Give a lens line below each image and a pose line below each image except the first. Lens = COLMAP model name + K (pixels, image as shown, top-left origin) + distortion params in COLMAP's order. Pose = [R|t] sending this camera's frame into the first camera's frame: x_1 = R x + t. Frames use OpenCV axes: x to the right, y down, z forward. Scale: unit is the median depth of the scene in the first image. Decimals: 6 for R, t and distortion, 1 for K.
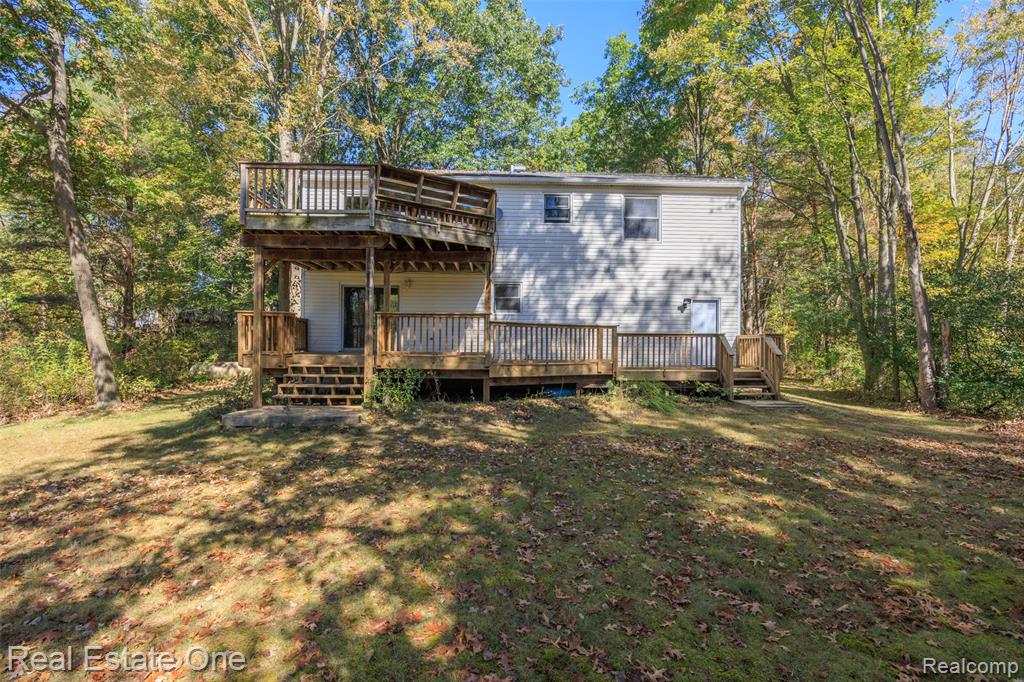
lens RADIAL K [[467.6, 0, 514.0], [0, 467.6, 339.4], [0, 0, 1]] dist [-0.000734, -0.000005]
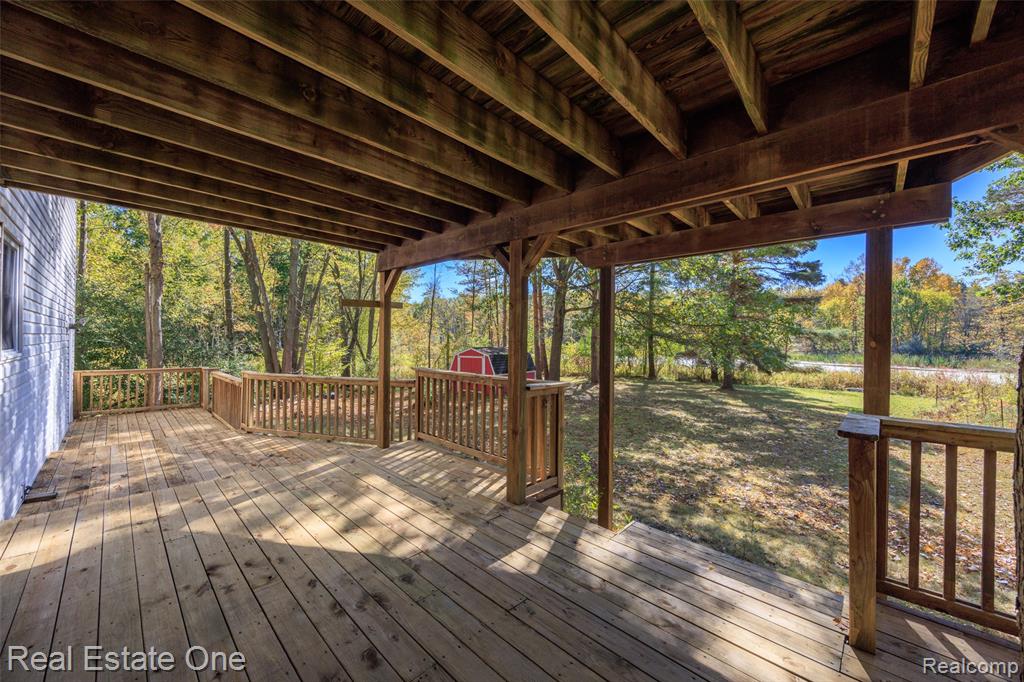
lens RADIAL K [[386.8, 0, 510.3], [0, 386.8, 343.3], [0, 0, 1]] dist [-0.003664, -0.000754]
pose [[-0.681705, -0.014943, 0.731474, -0.616811], [-0.021564, 0.999767, 0.000327, -0.100319], [-0.731309, -0.015550, -0.681869, 1.467965]]
